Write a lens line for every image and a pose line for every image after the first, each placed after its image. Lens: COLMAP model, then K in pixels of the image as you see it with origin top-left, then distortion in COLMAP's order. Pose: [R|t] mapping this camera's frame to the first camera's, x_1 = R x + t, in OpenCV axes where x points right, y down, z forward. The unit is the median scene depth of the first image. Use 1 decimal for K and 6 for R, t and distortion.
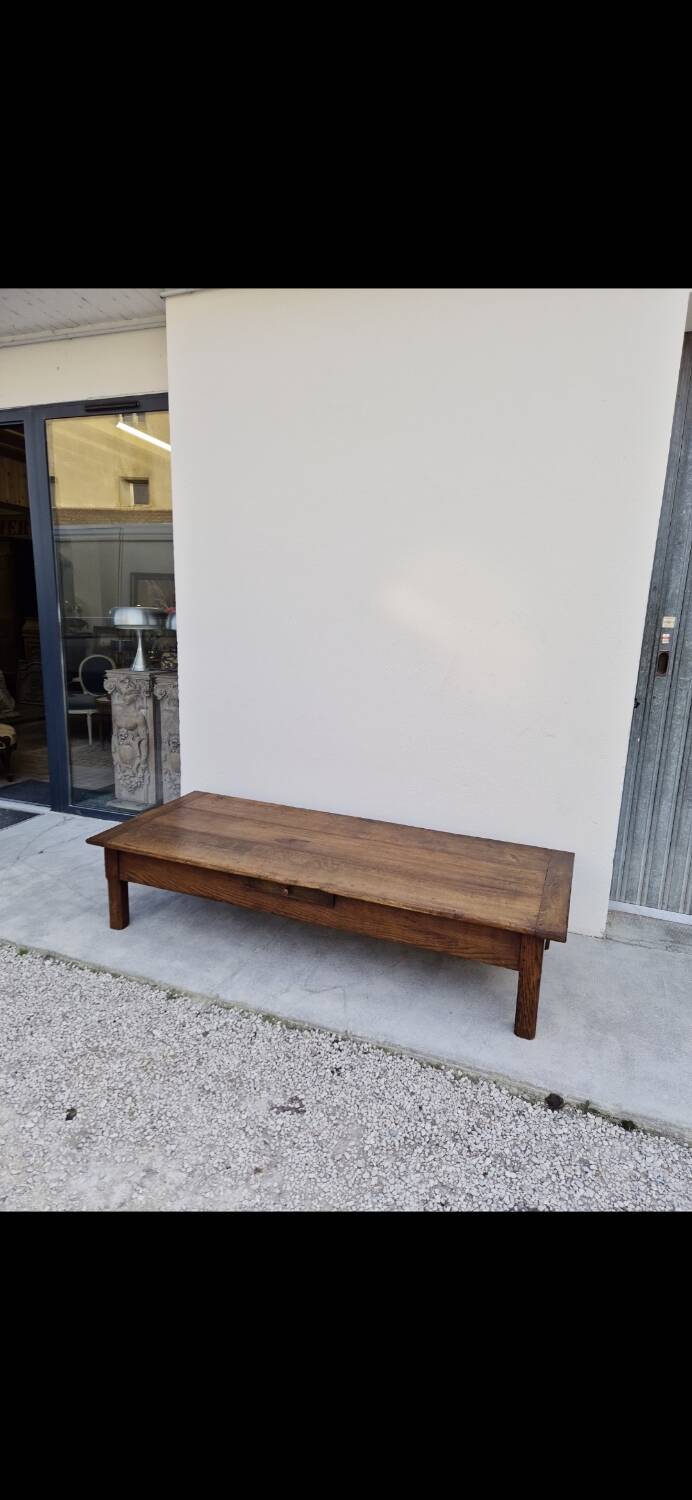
lens RADIAL K [[627.2, 0, 346.1], [0, 627.2, 745.3], [0, 0, 1]] dist [0.025660, -0.007145]
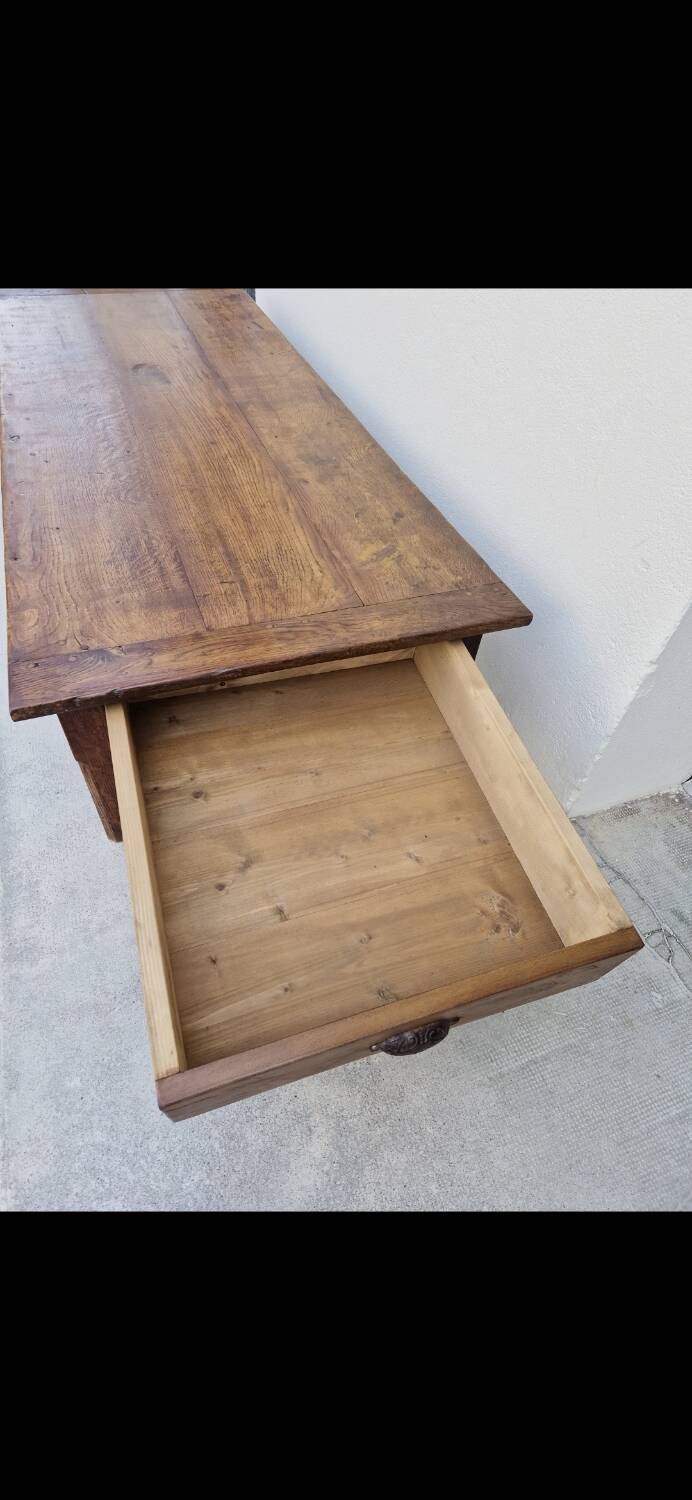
lens RADIAL K [[627.2, 0, 339.0], [0, 627.2, 754.1], [0, 0, 1]] dist [0.025660, -0.007145]
pose [[0.672809, 0.566339, -0.476013, 0.579233], [-0.207903, 0.762230, 0.613011, 0.030474], [0.710003, -0.313474, 0.630578, 0.744011]]
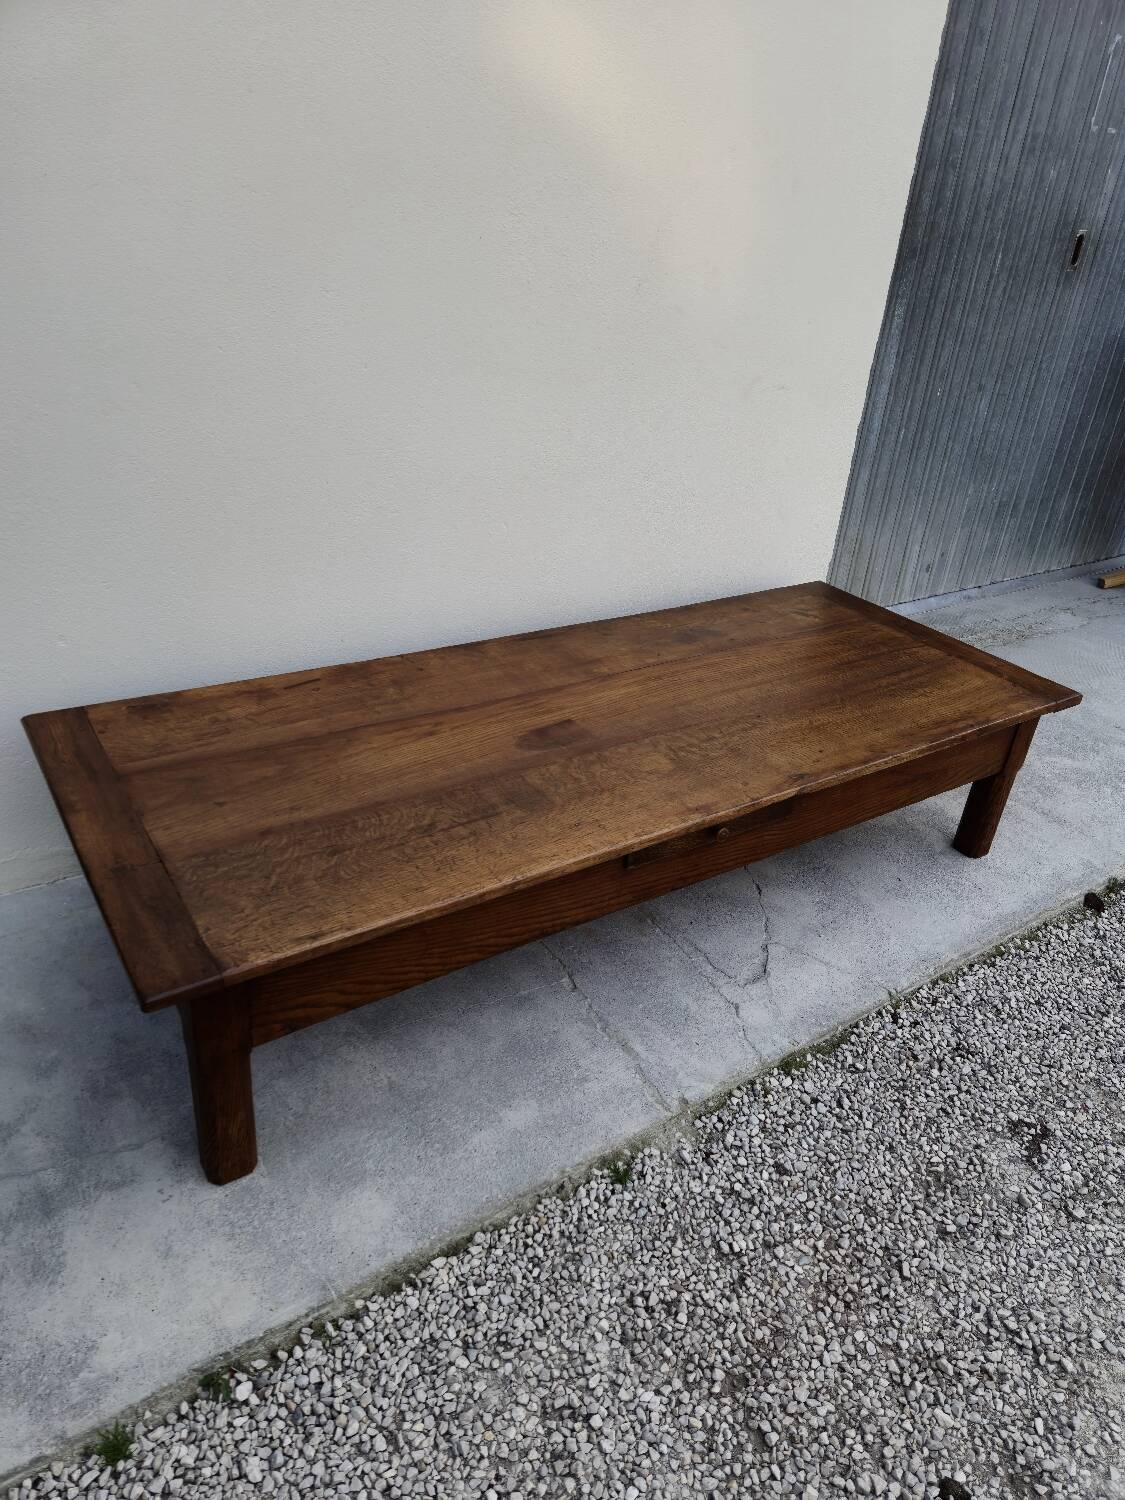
lens RADIAL K [[1013.9, 0, 578.4], [0, 1013.9, 759.4], [0, 0, 1]] dist [0.068135, -0.057760]
pose [[0.554897, -0.396381, 0.731417, -0.678479], [0.109435, 0.906332, 0.408150, -0.128779], [-0.824690, -0.146439, 0.546299, 0.694736]]
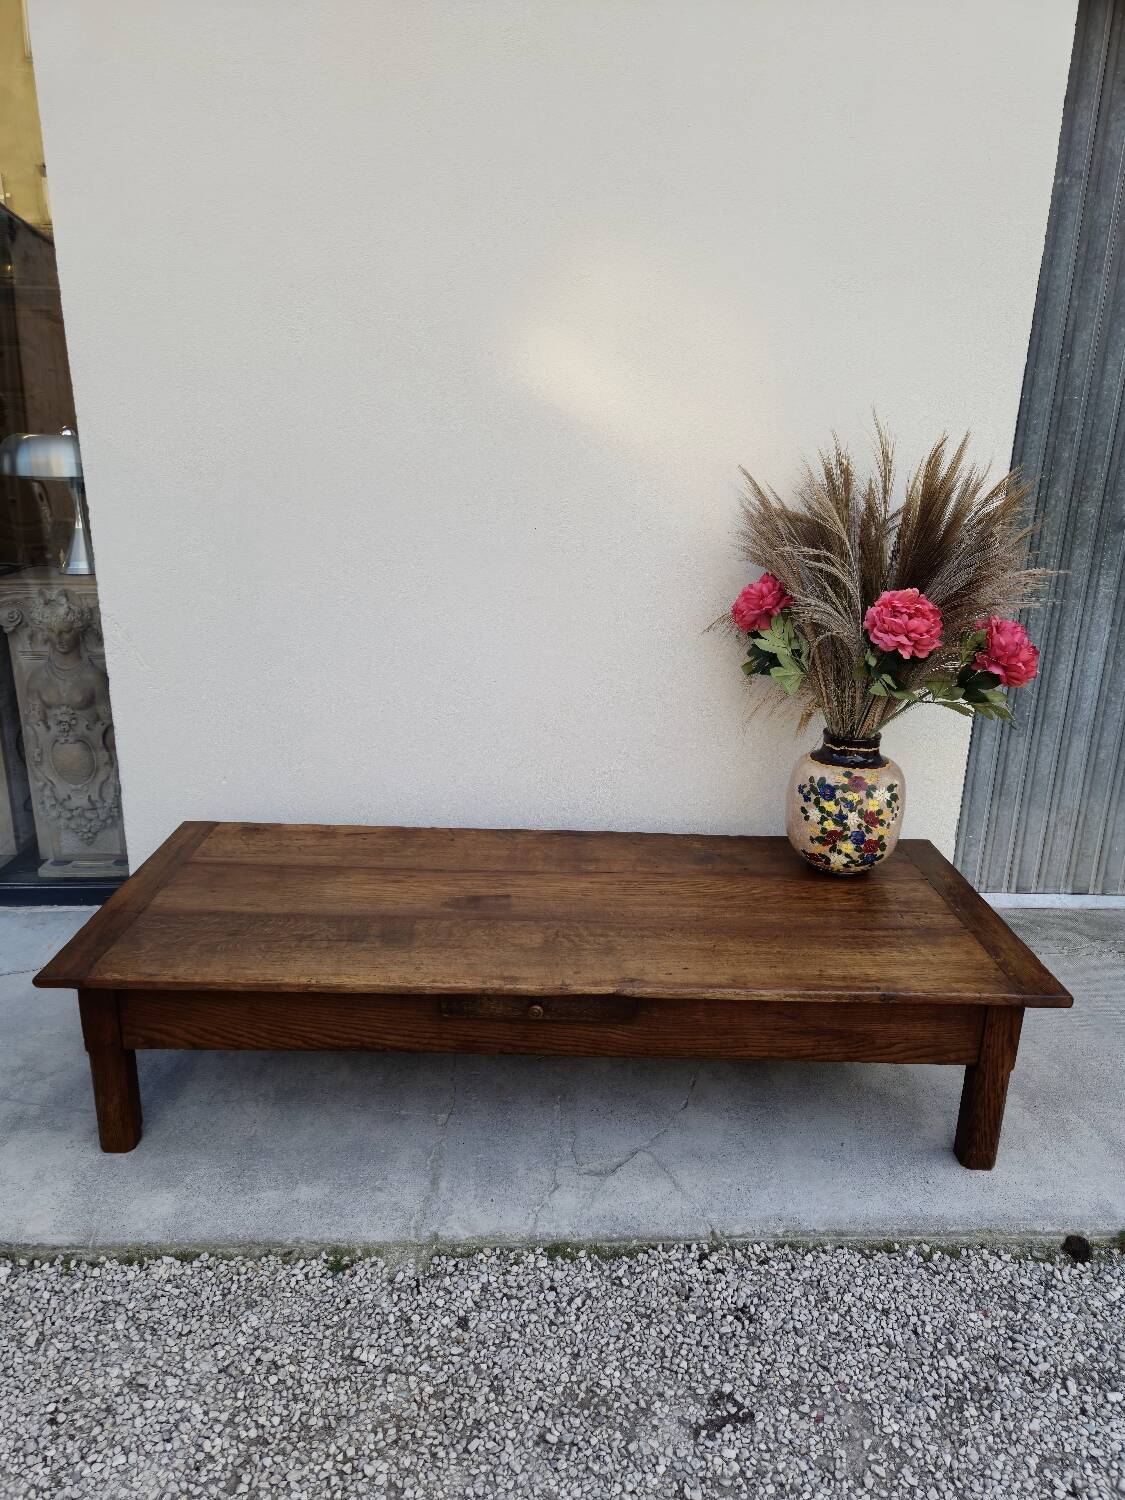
lens RADIAL K [[1011.1, 0, 565.9], [0, 1011.1, 767.0], [0, 0, 1]] dist [0.047082, -0.036175]
pose [[0.919029, -0.133233, 0.370992, -0.357083], [0.088741, 0.986918, 0.134599, -0.067803], [-0.384072, -0.090779, 0.918830, 0.250548]]
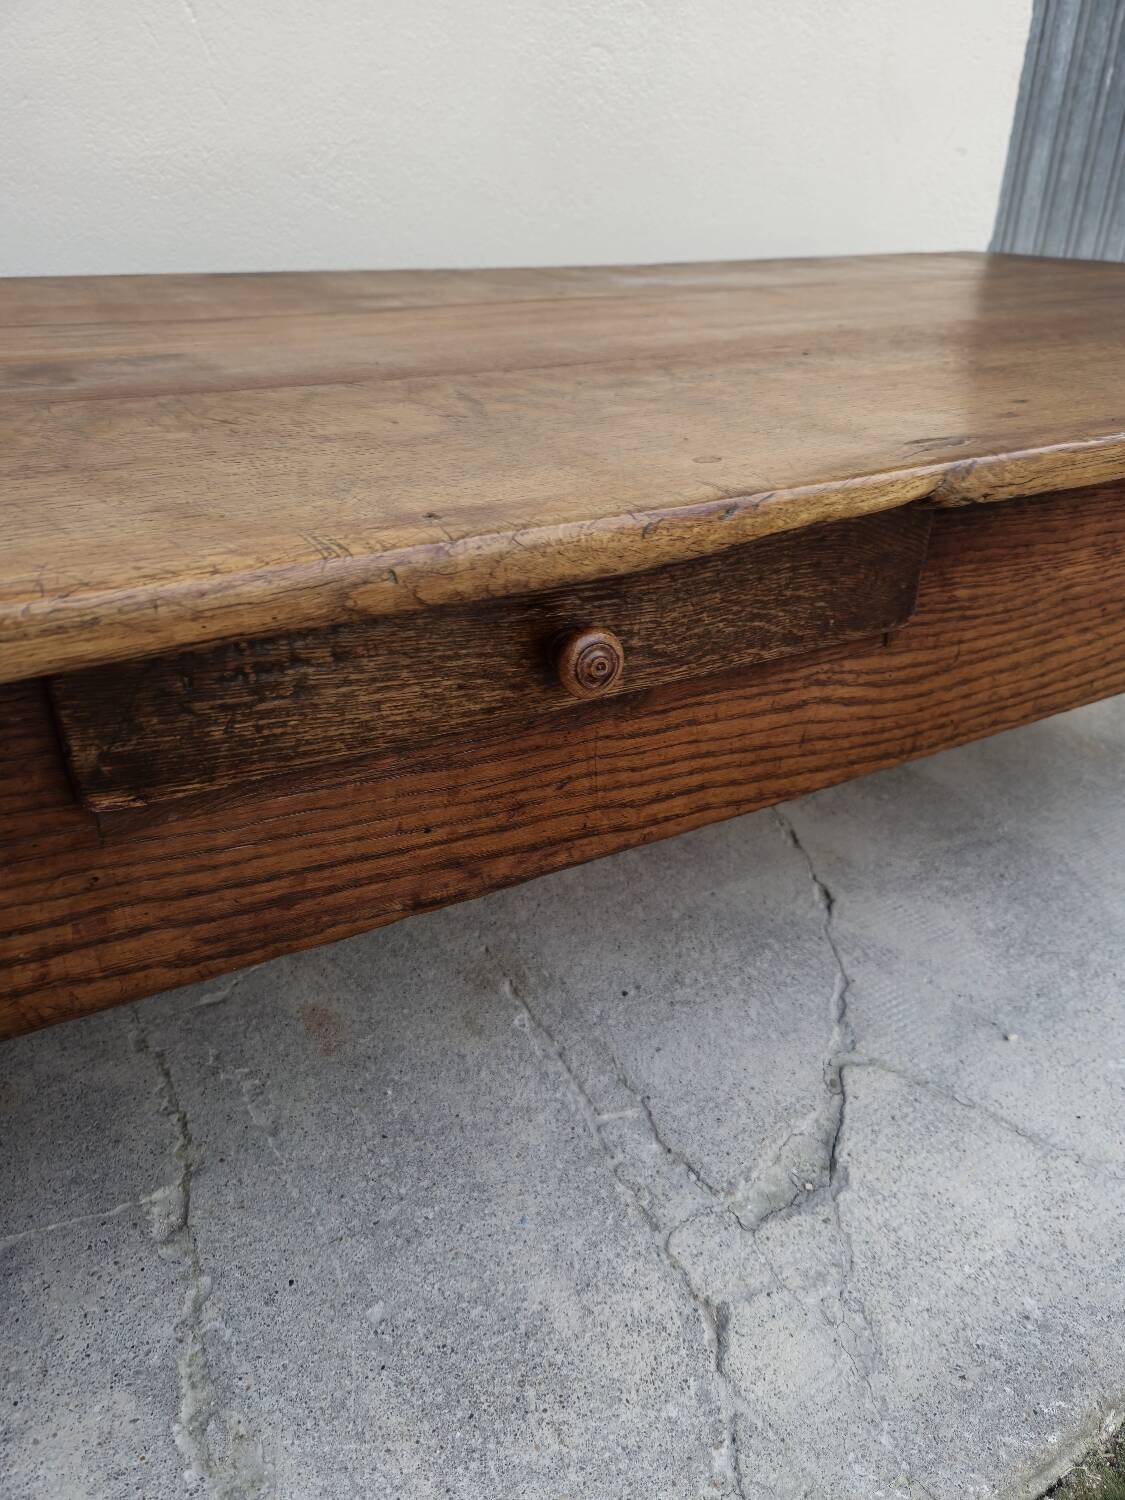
lens RADIAL K [[1013.9, 0, 558.3], [0, 1013.9, 763.7], [0, 0, 1]] dist [0.068135, -0.057760]
pose [[0.636944, -0.407180, 0.654604, -0.218175], [0.174415, 0.903228, 0.392121, 0.184621], [-0.750920, -0.135587, 0.646324, 0.899881]]
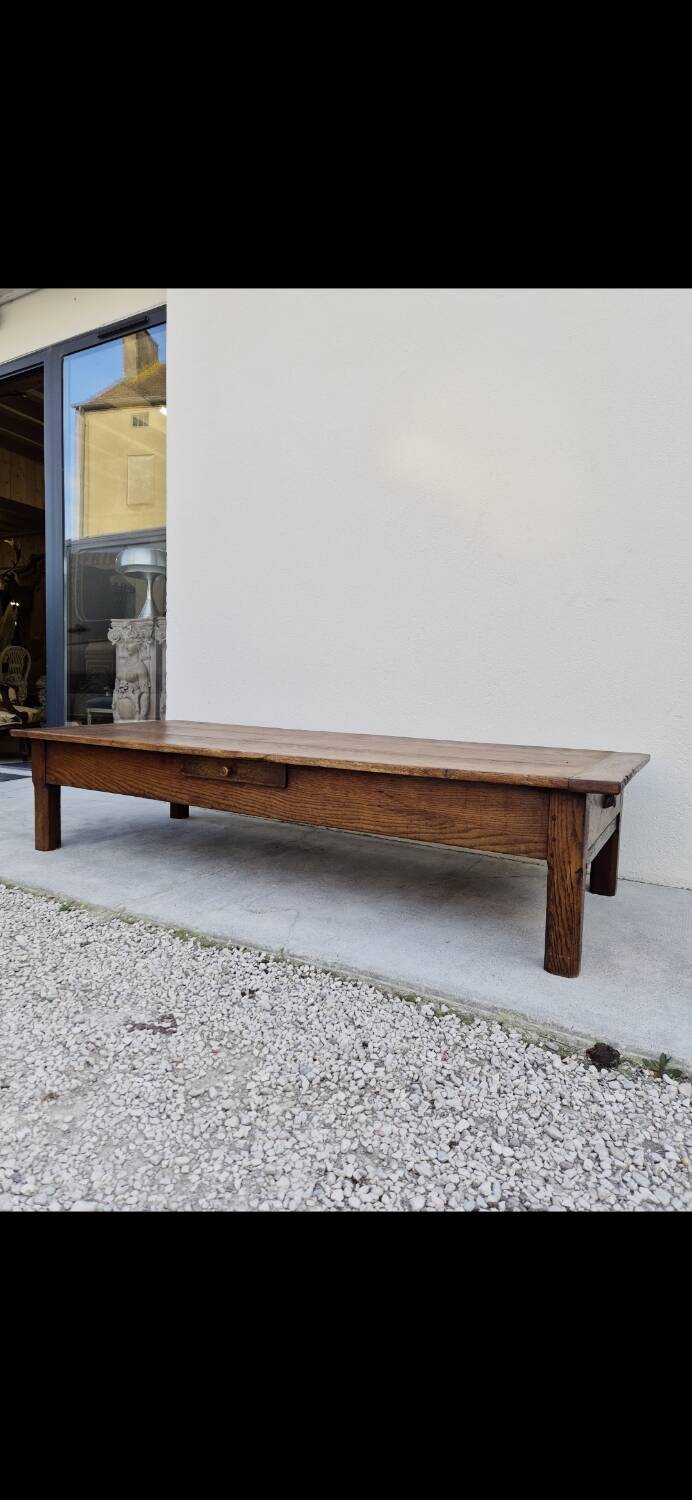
lens RADIAL K [[627.2, 0, 341.1], [0, 627.2, 742.8], [0, 0, 1]] dist [0.025660, -0.007145]
pose [[0.989820, 0.010653, -0.141924, 0.140252], [-0.029482, 0.990913, -0.131234, 0.294865], [0.139236, 0.134082, 0.981140, 0.300322]]
